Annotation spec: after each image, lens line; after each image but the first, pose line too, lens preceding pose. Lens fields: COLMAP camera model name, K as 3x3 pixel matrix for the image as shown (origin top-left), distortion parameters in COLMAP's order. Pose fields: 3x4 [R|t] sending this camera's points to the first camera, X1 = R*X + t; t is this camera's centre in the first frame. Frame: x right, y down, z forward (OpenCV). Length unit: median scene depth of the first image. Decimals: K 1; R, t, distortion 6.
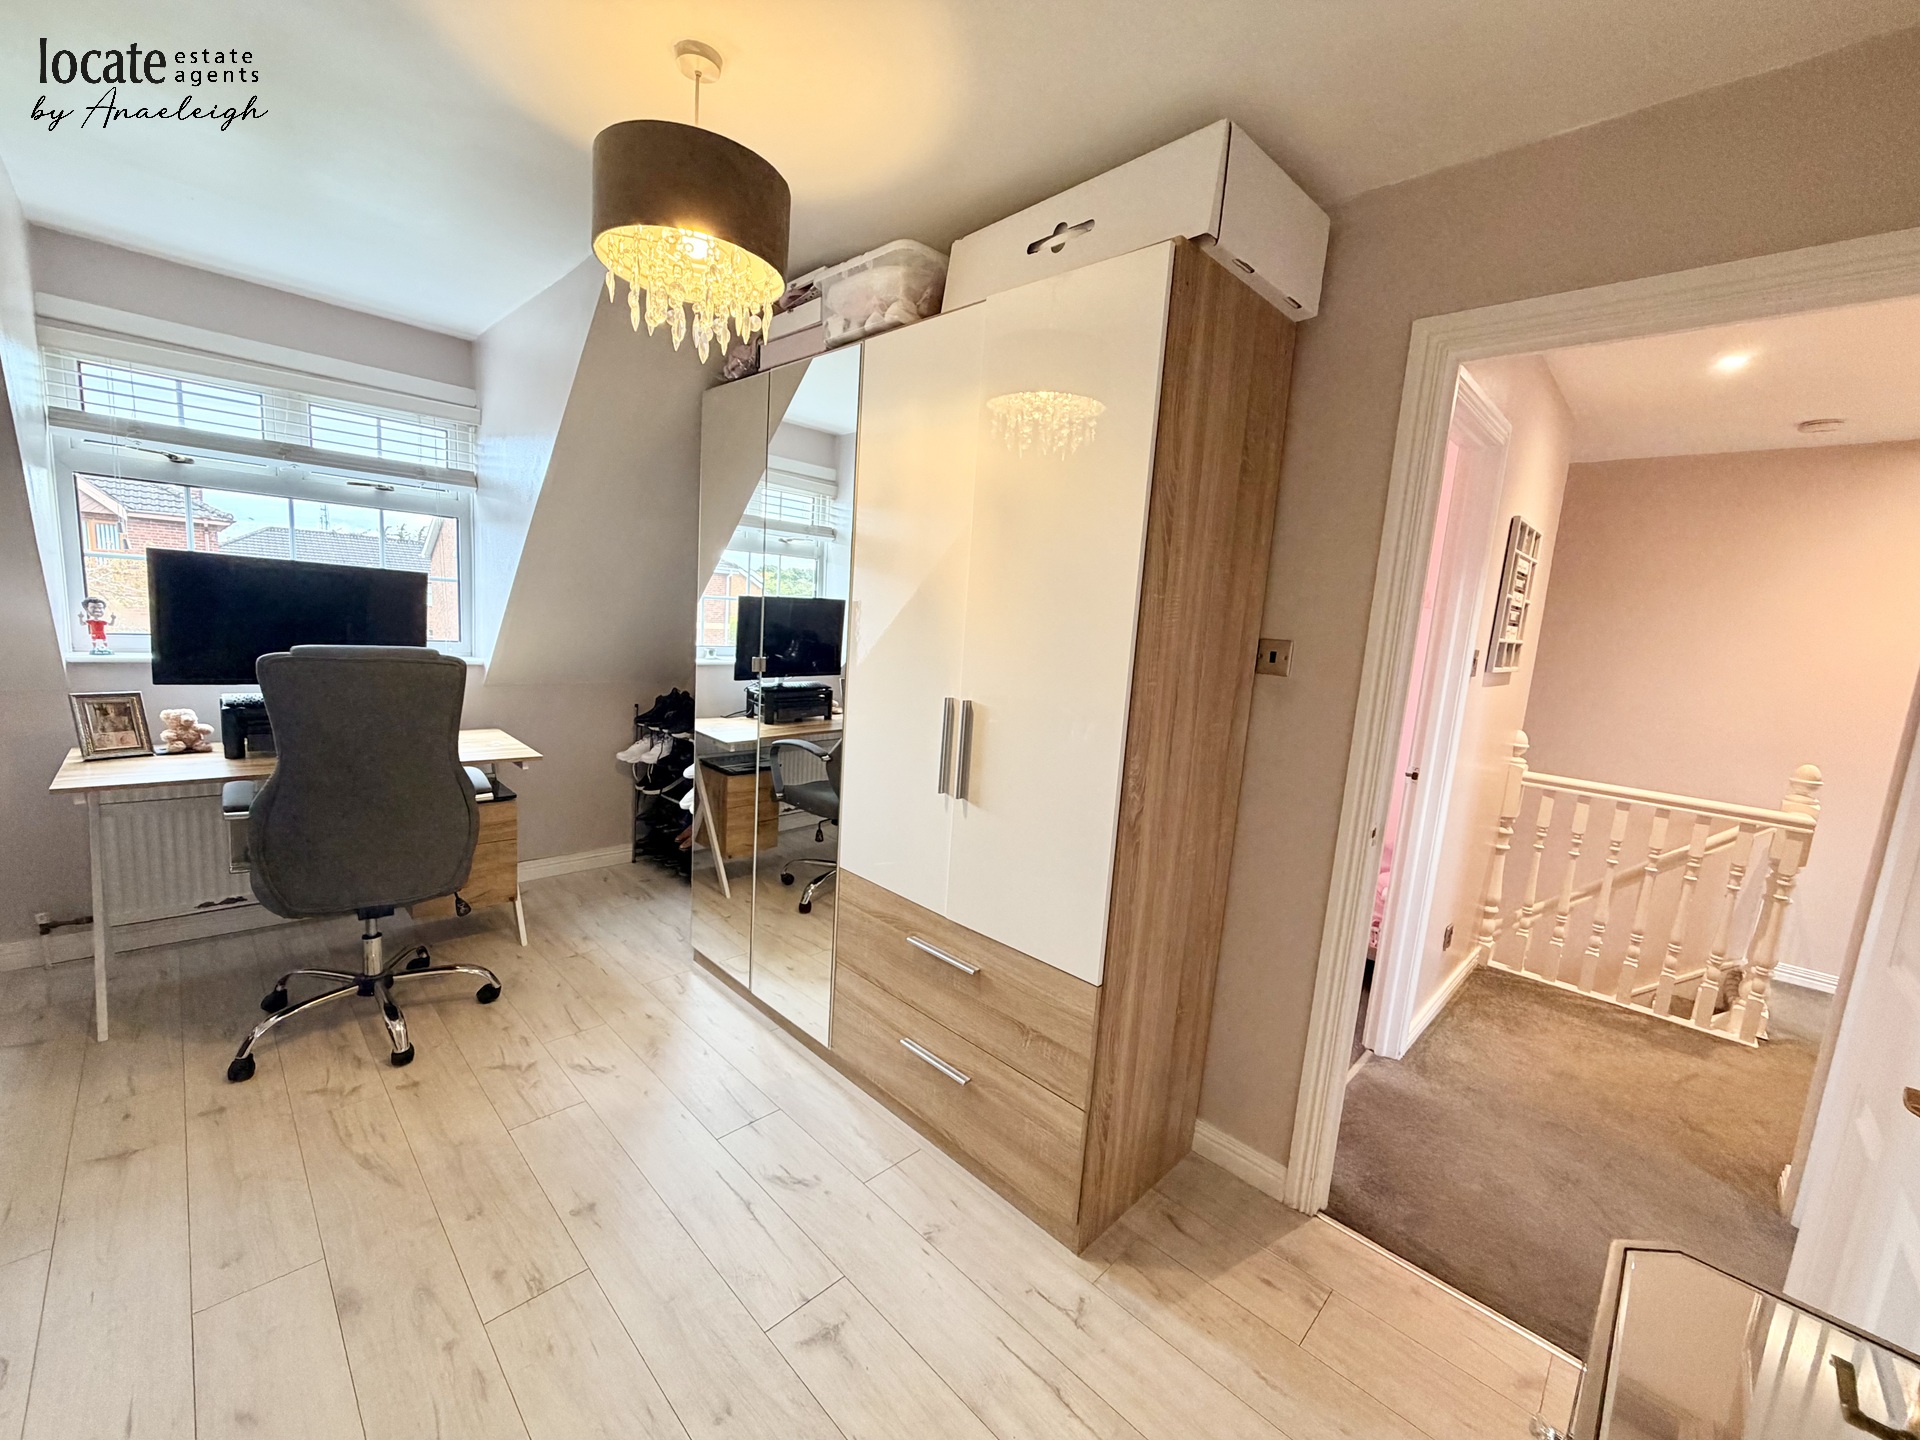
lens RADIAL K [[765.9, 0, 957.2], [0, 765.9, 725.4], [0, 0, 1]] dist [0.001300, -0.001150]
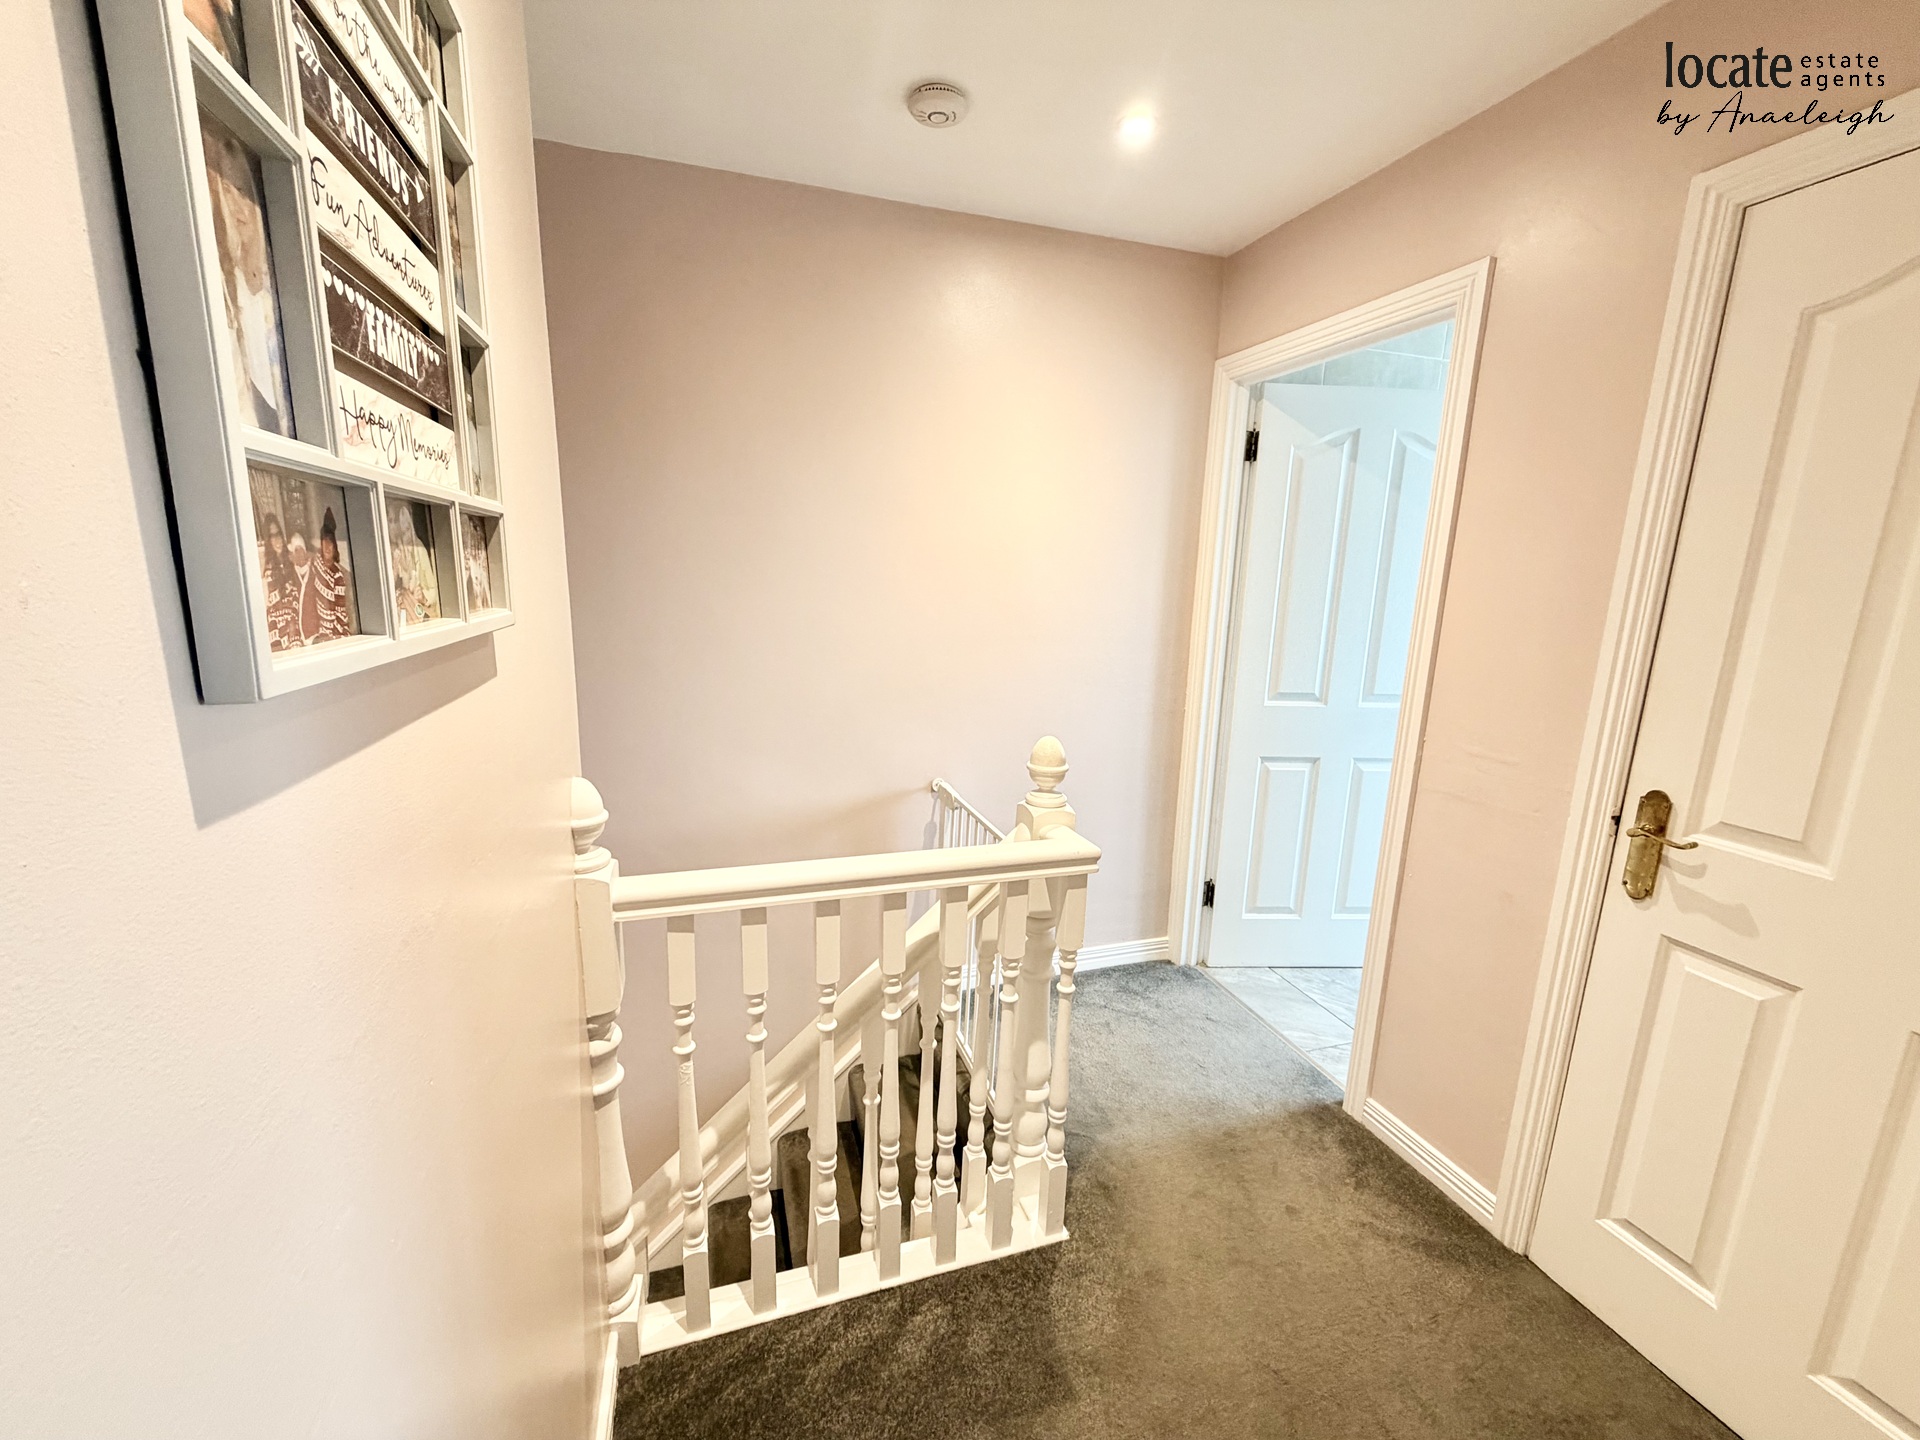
lens RADIAL K [[765.9, 0, 959.3], [0, 765.9, 727.4], [0, 0, 1]] dist [0.001300, -0.001150]
pose [[0.452372, -0.234955, 0.860323, 0.528364], [0.133368, 0.971647, 0.195231, -0.063235], [-0.881801, 0.026422, 0.470881, 0.692556]]
